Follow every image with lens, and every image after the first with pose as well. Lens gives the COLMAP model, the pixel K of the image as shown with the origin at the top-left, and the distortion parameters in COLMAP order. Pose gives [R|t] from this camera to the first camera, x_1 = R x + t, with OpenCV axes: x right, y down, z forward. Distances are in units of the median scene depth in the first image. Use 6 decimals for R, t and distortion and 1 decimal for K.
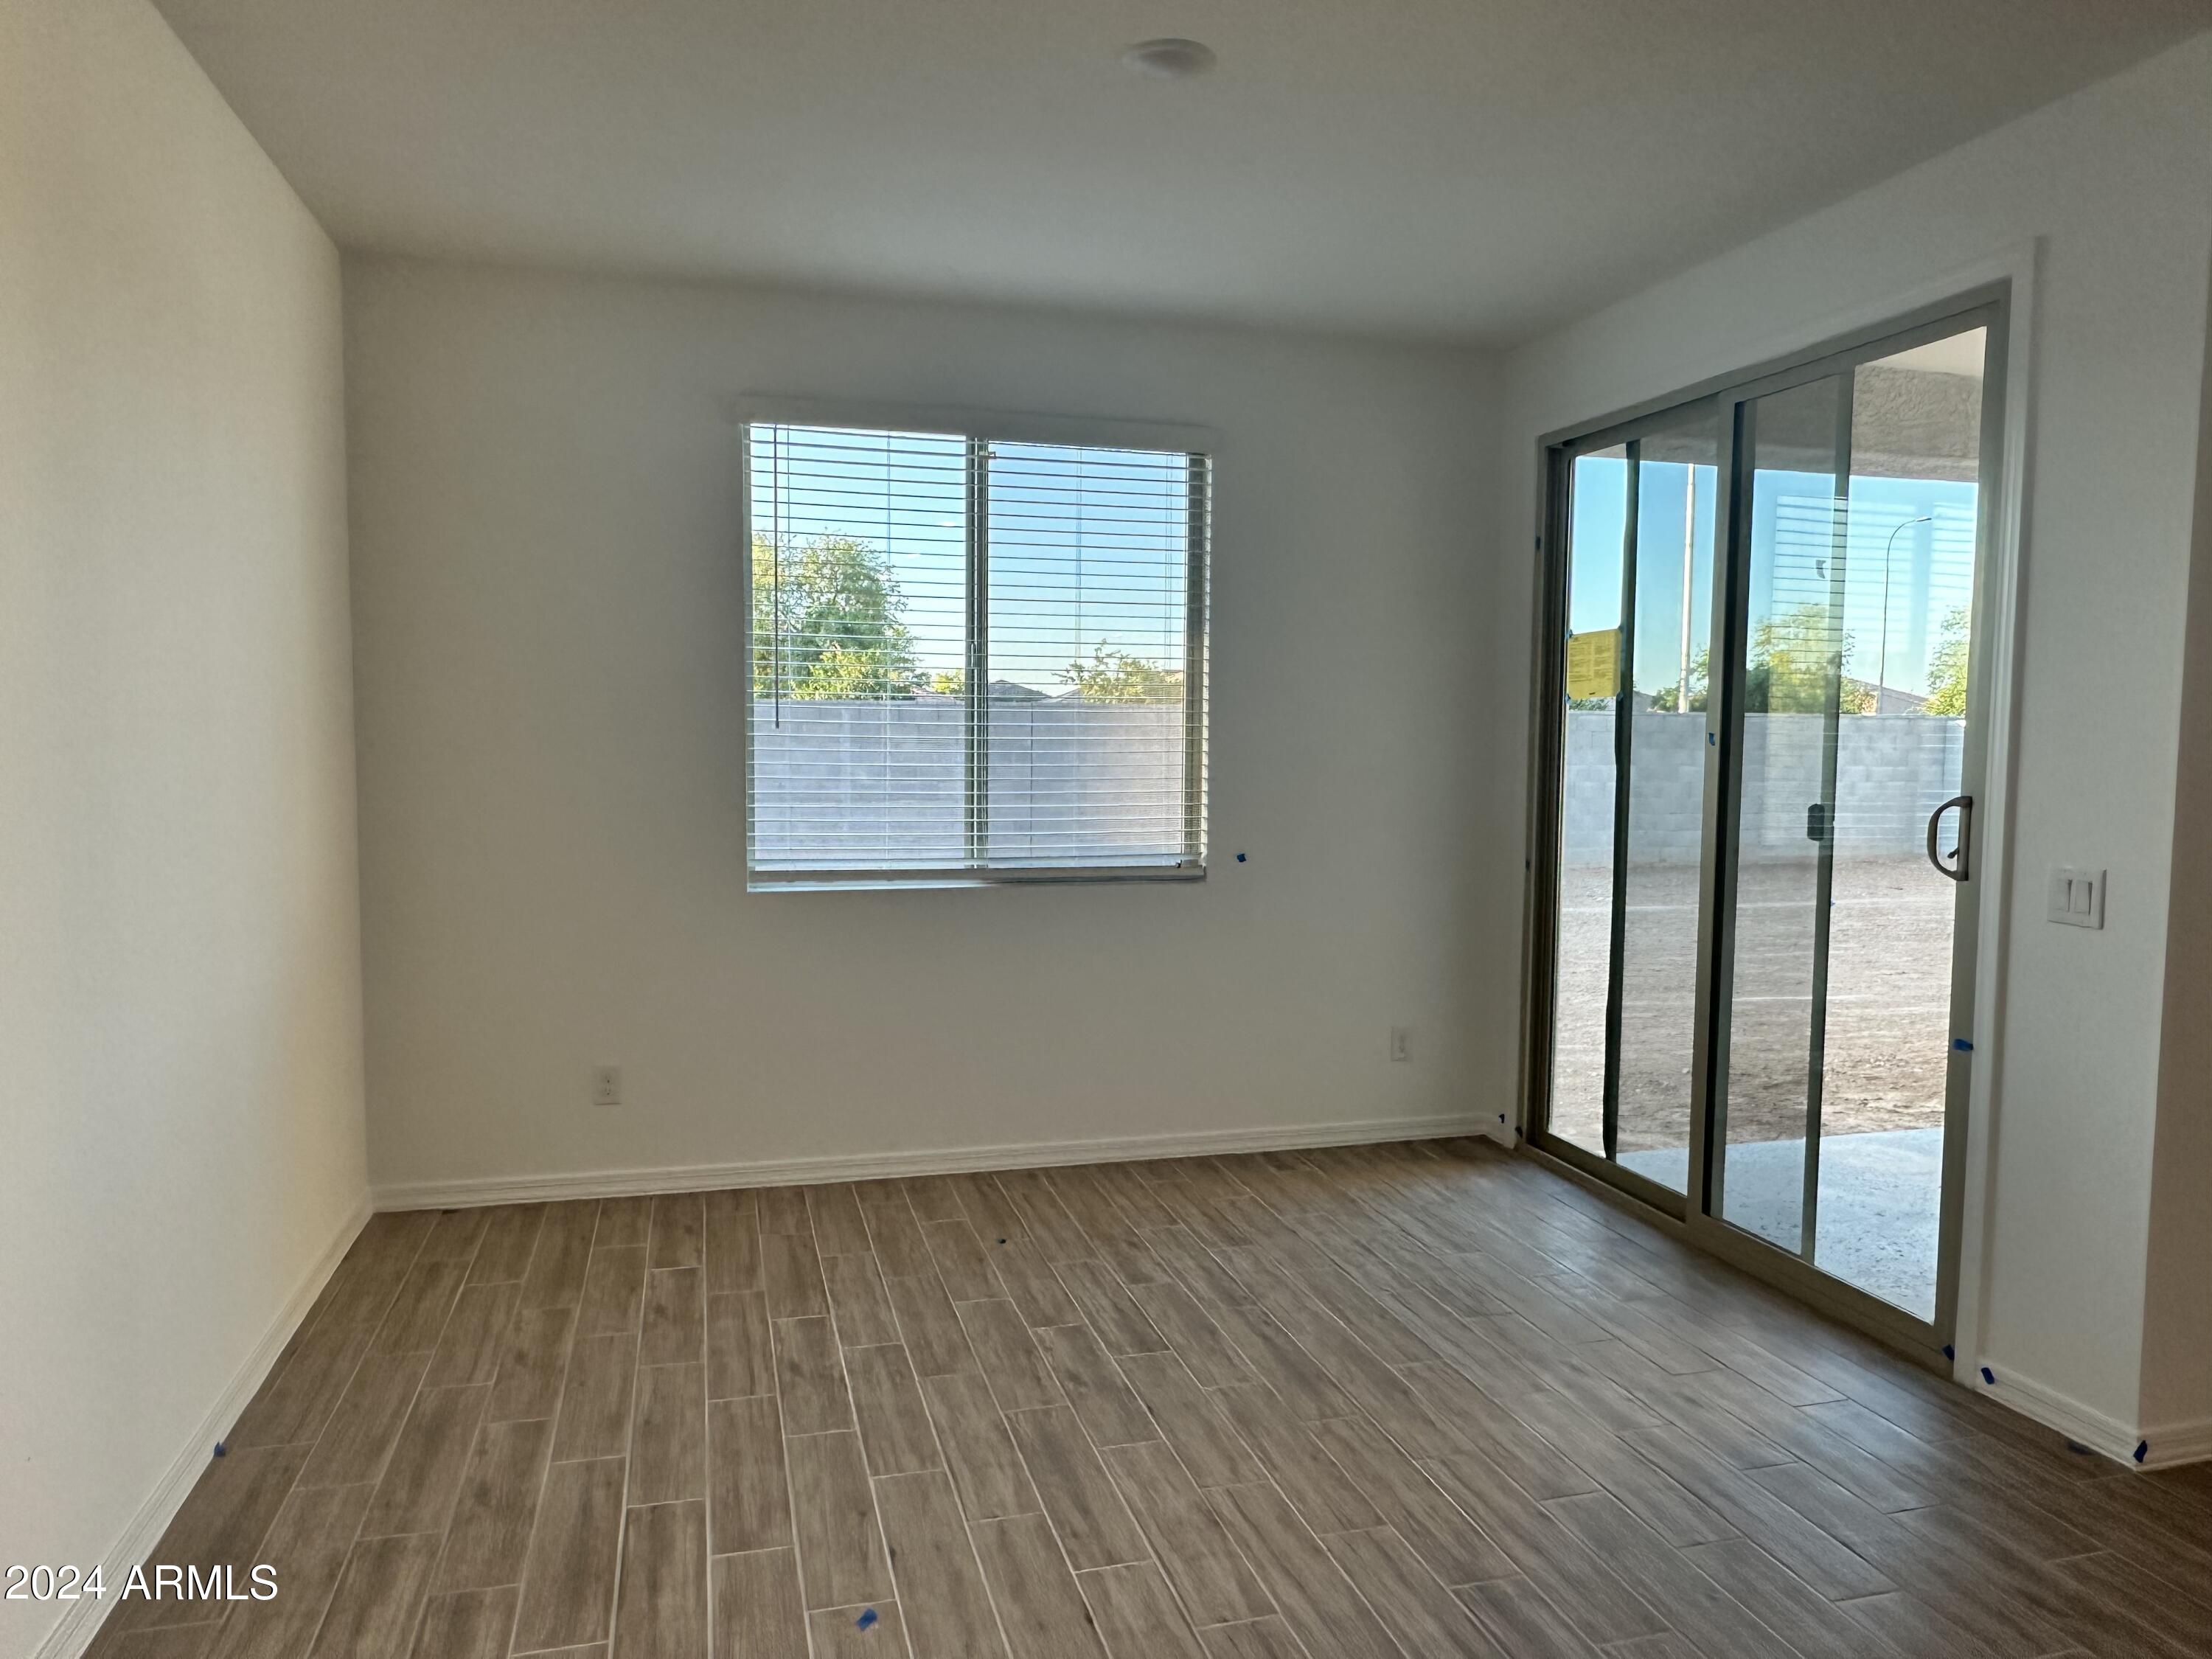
lens RADIAL K [[1443.8, 0, 1100.8], [0, 1443.8, 832.1], [0, 0, 1]] dist [-0.002994, -0.000522]
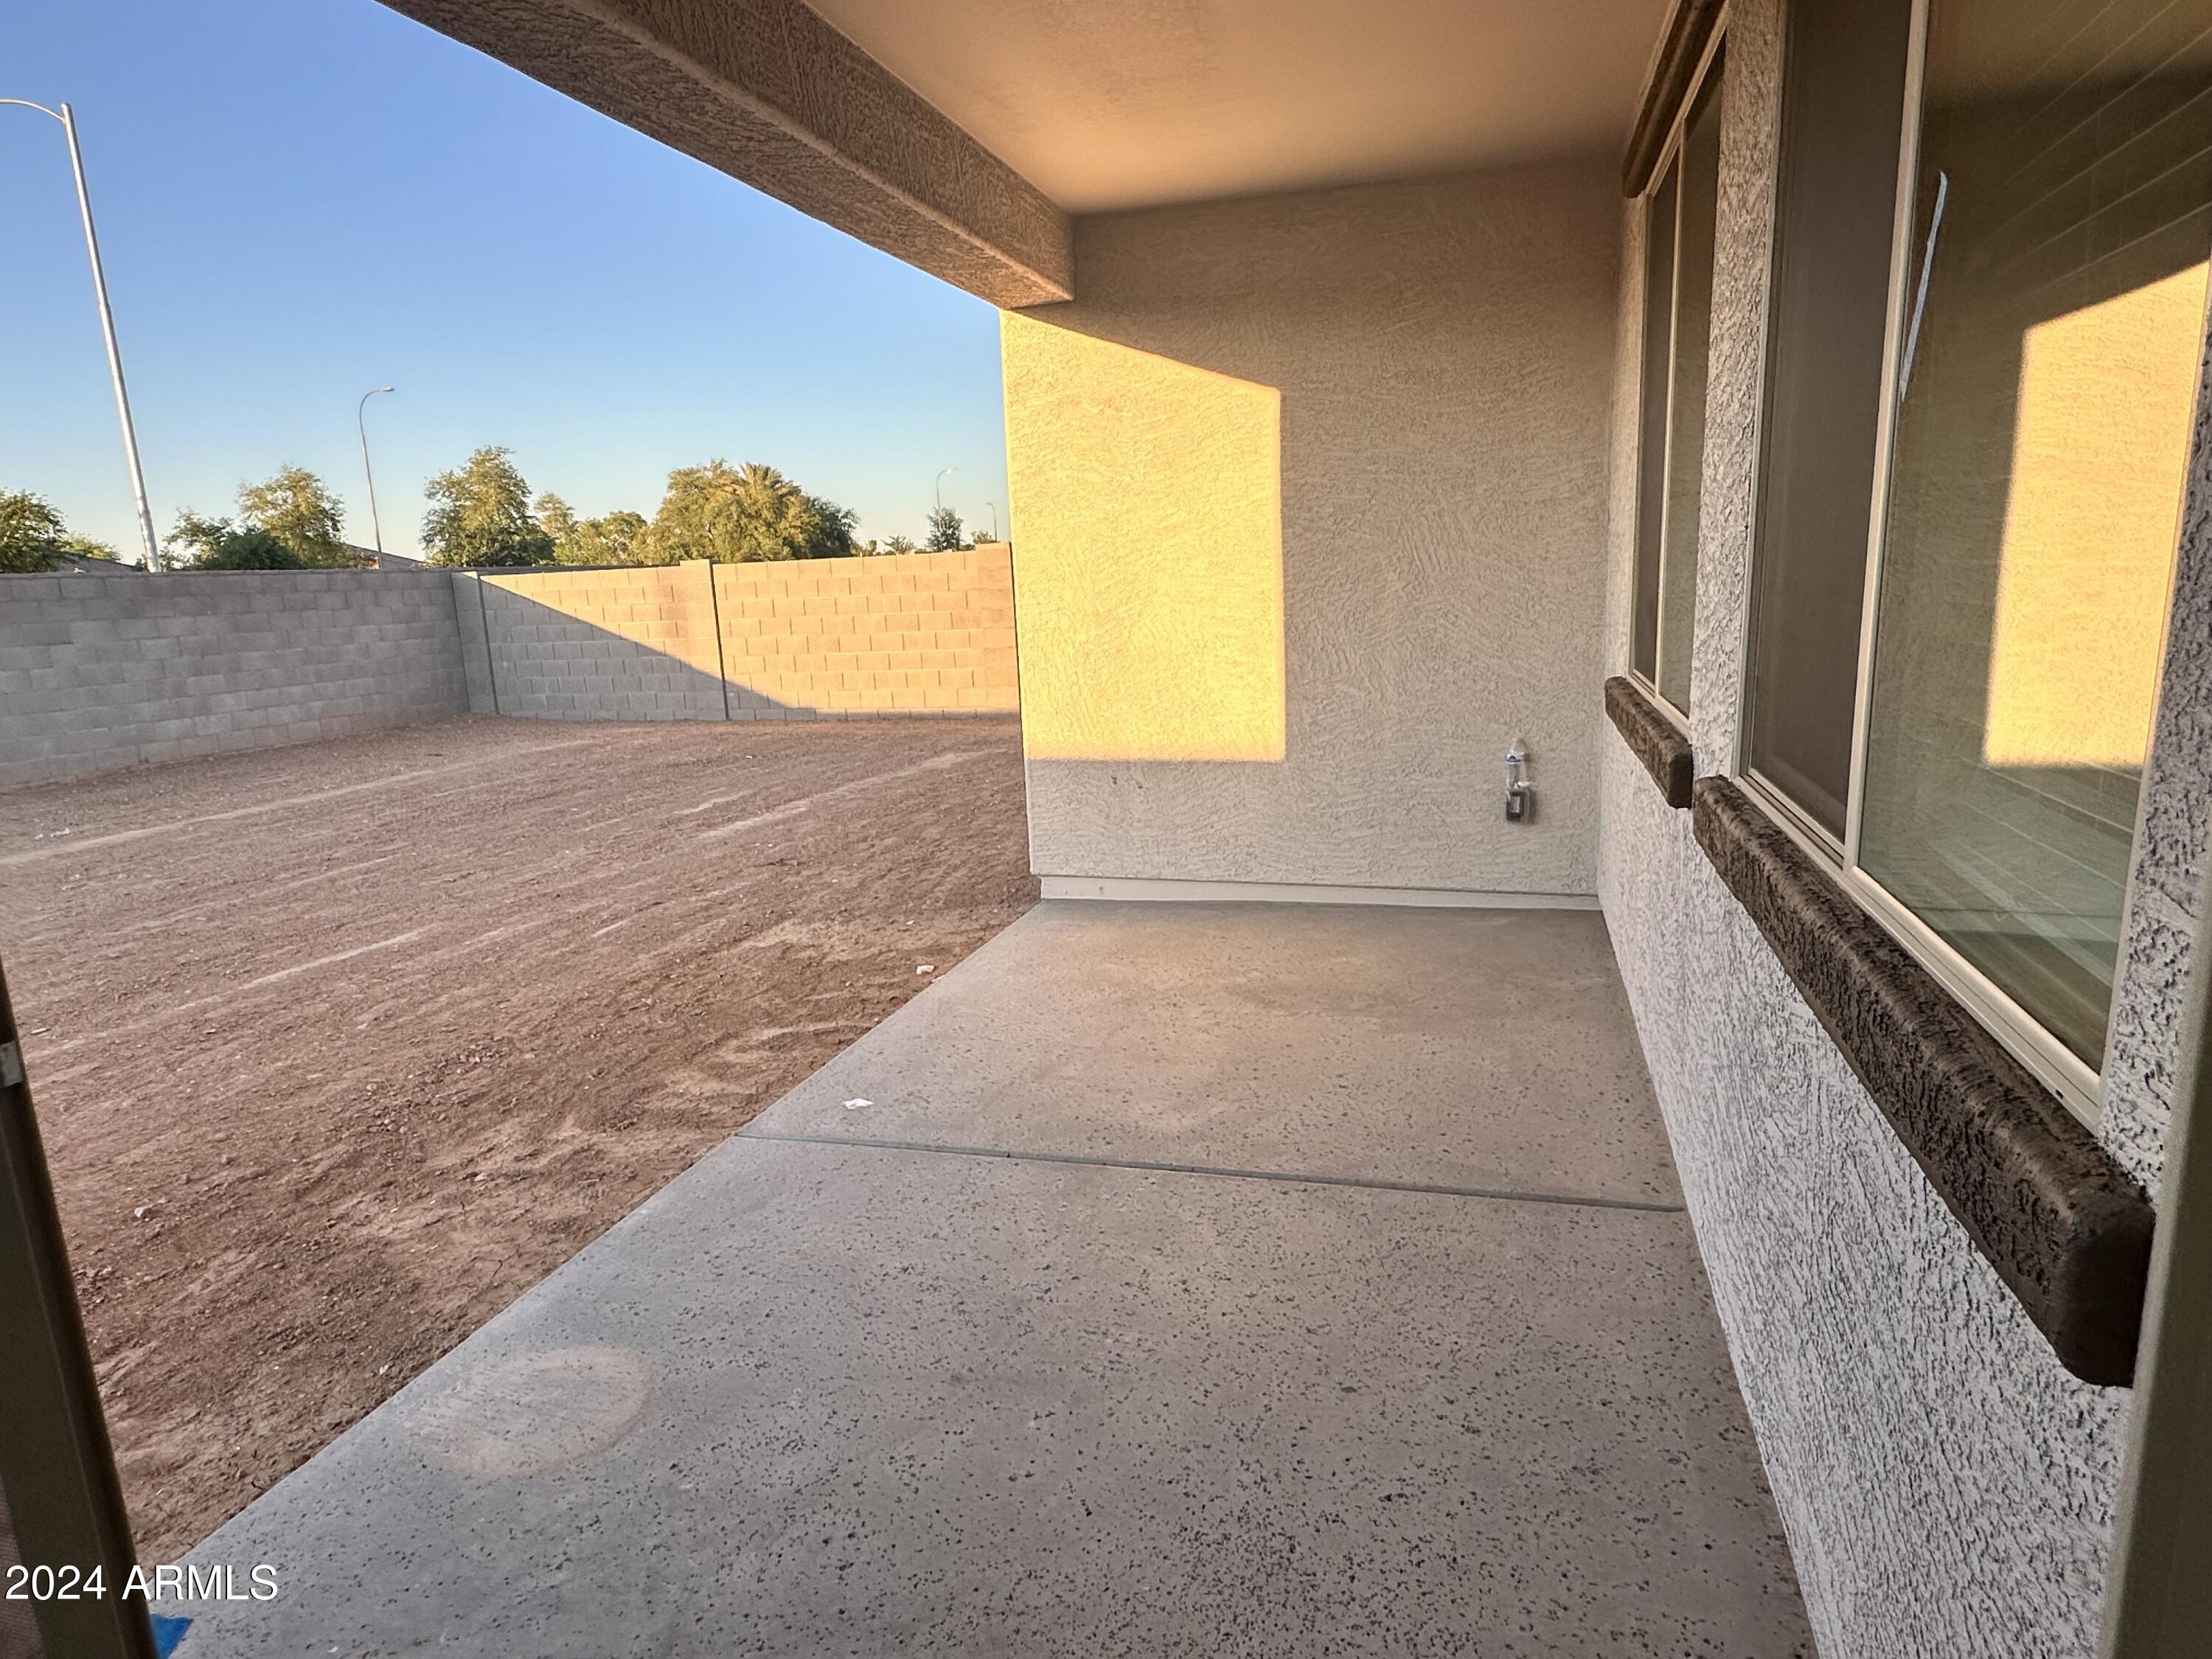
lens RADIAL K [[1260.5, 0, 1091.9], [0, 1260.5, 824.8], [0, 0, 1]] dist [-0.000252, 0.000658]
pose [[0.541869, -0.197664, 0.816889, 0.097777], [0.106092, 0.980263, 0.166822, -0.006839], [-0.833740, -0.003730, 0.552144, 0.179347]]
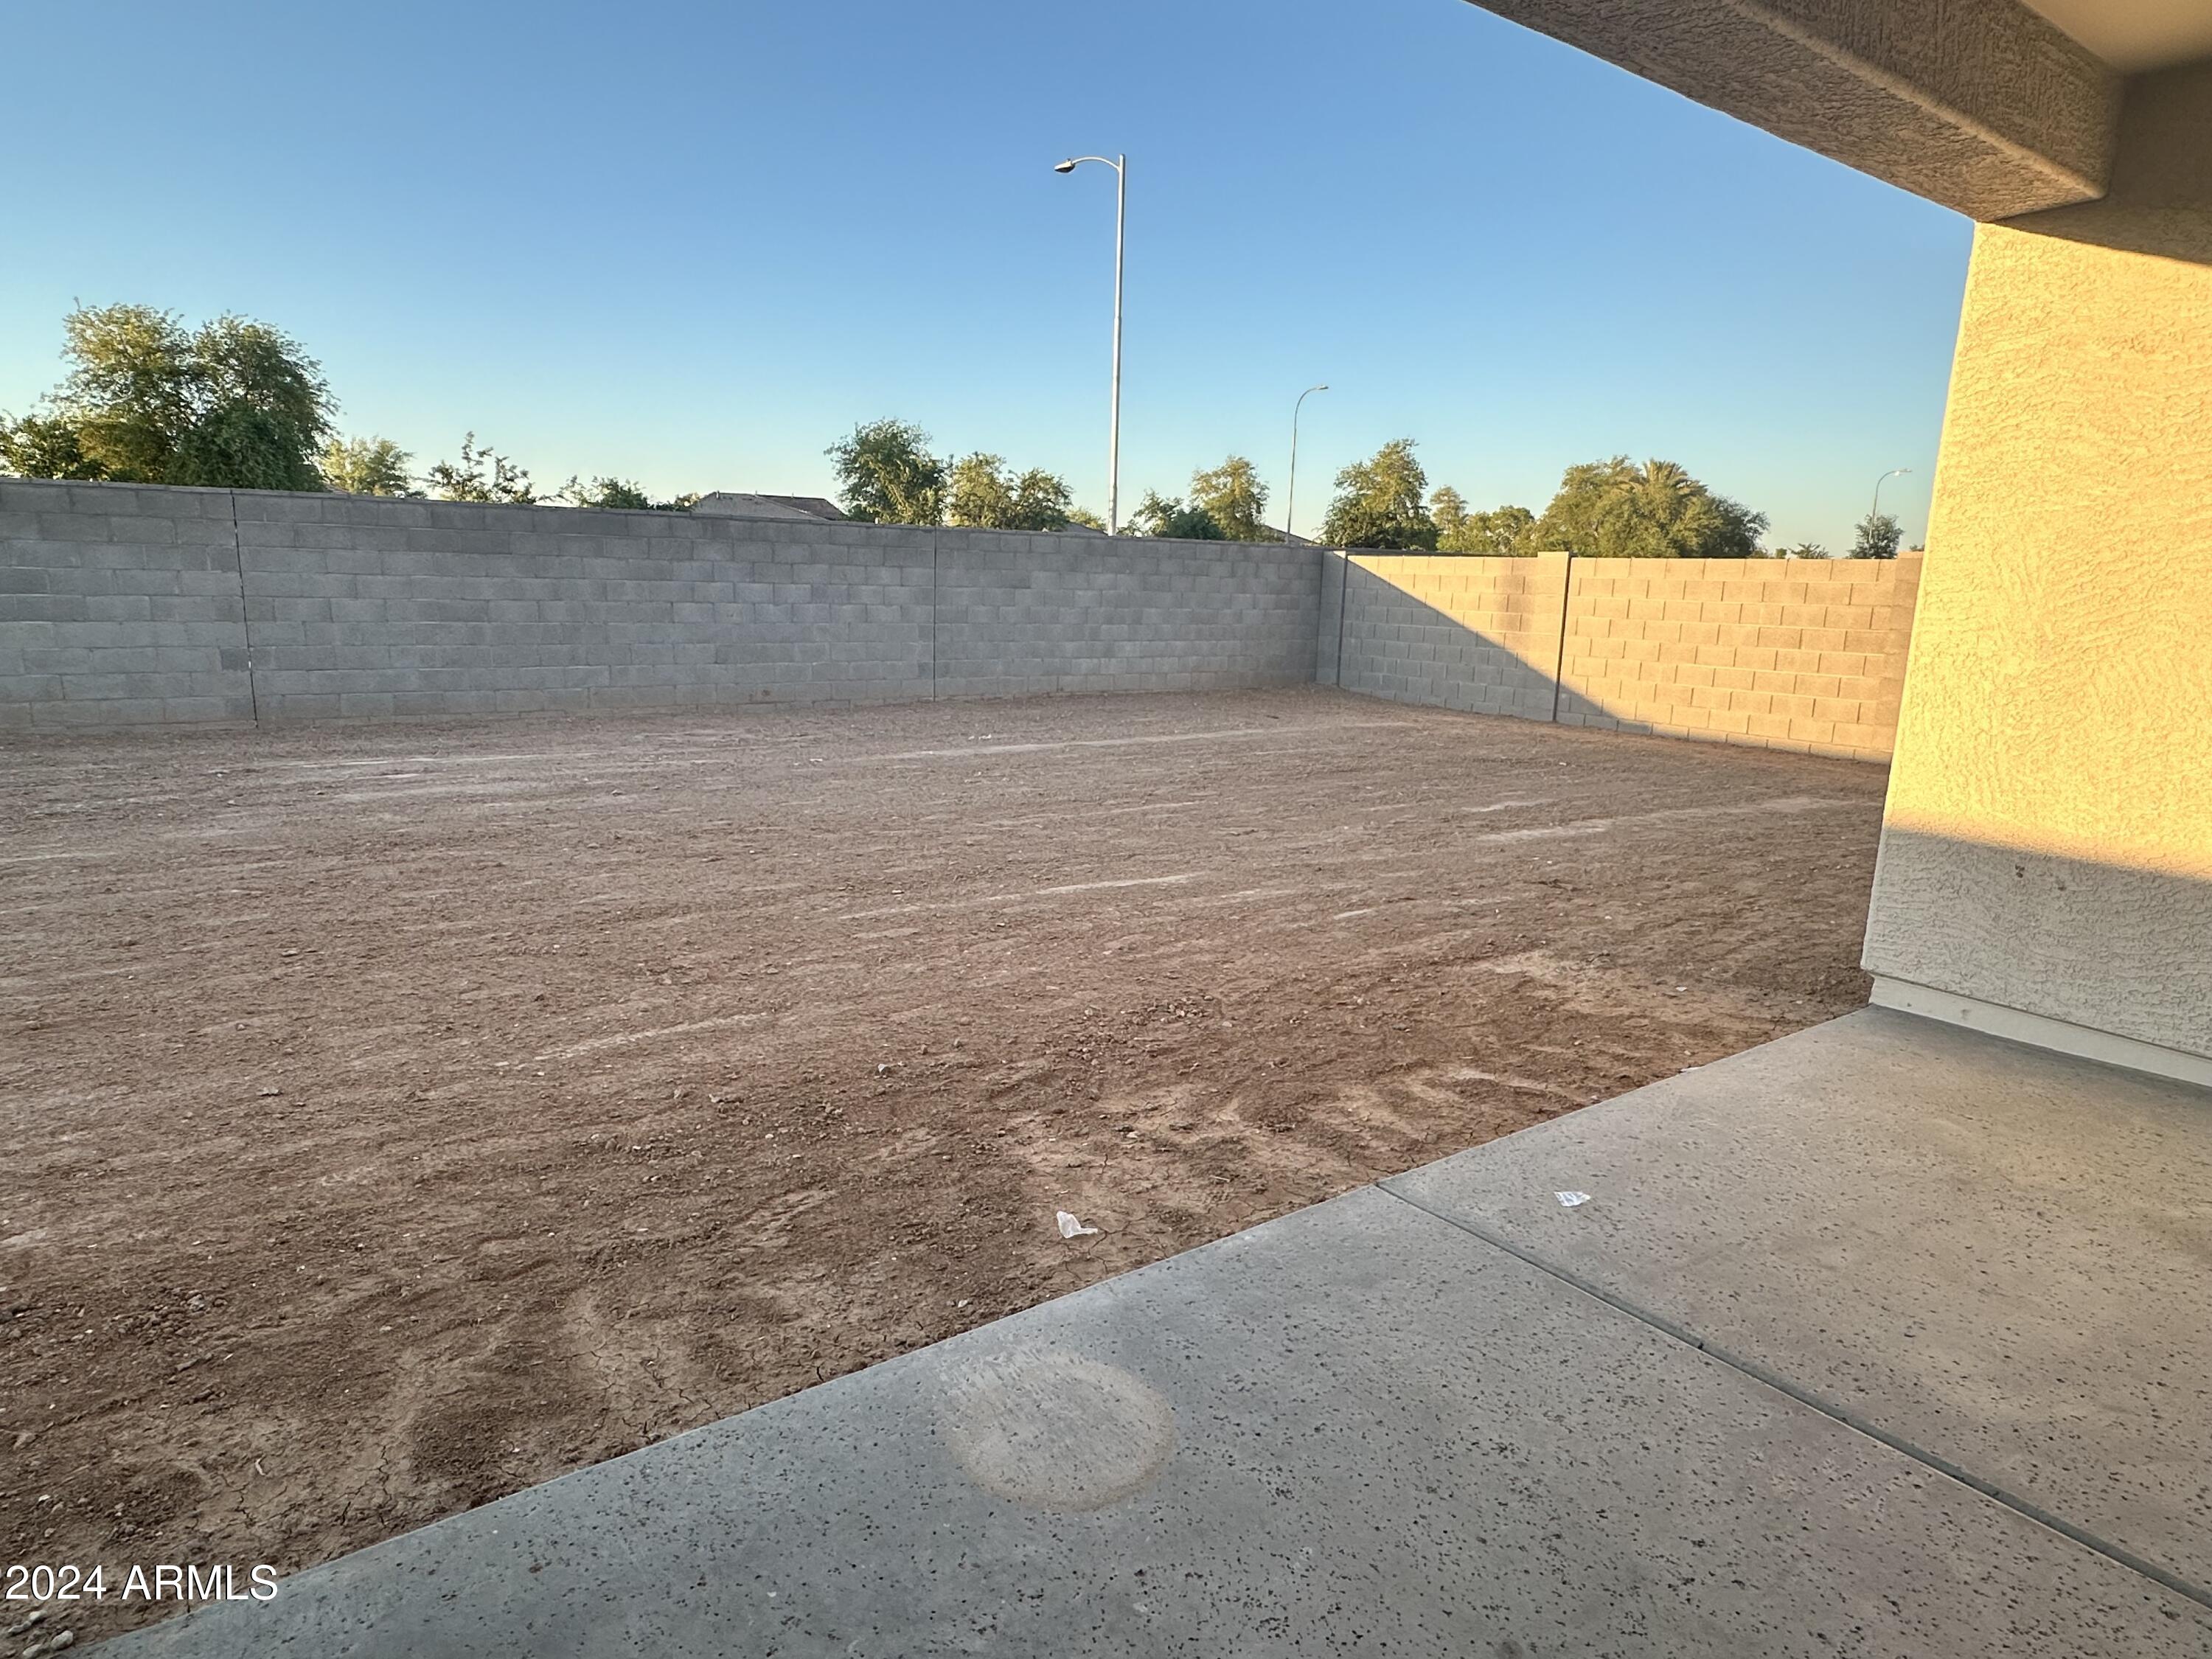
lens RADIAL K [[1260.5, 0, 1096.2], [0, 1260.5, 828.3], [0, 0, 1]] dist [-0.000252, 0.000658]
pose [[0.941830, -0.048336, 0.332597, 0.127858], [0.002587, 0.990617, 0.136642, -0.003827], [-0.336081, -0.127833, 0.933117, 0.193303]]
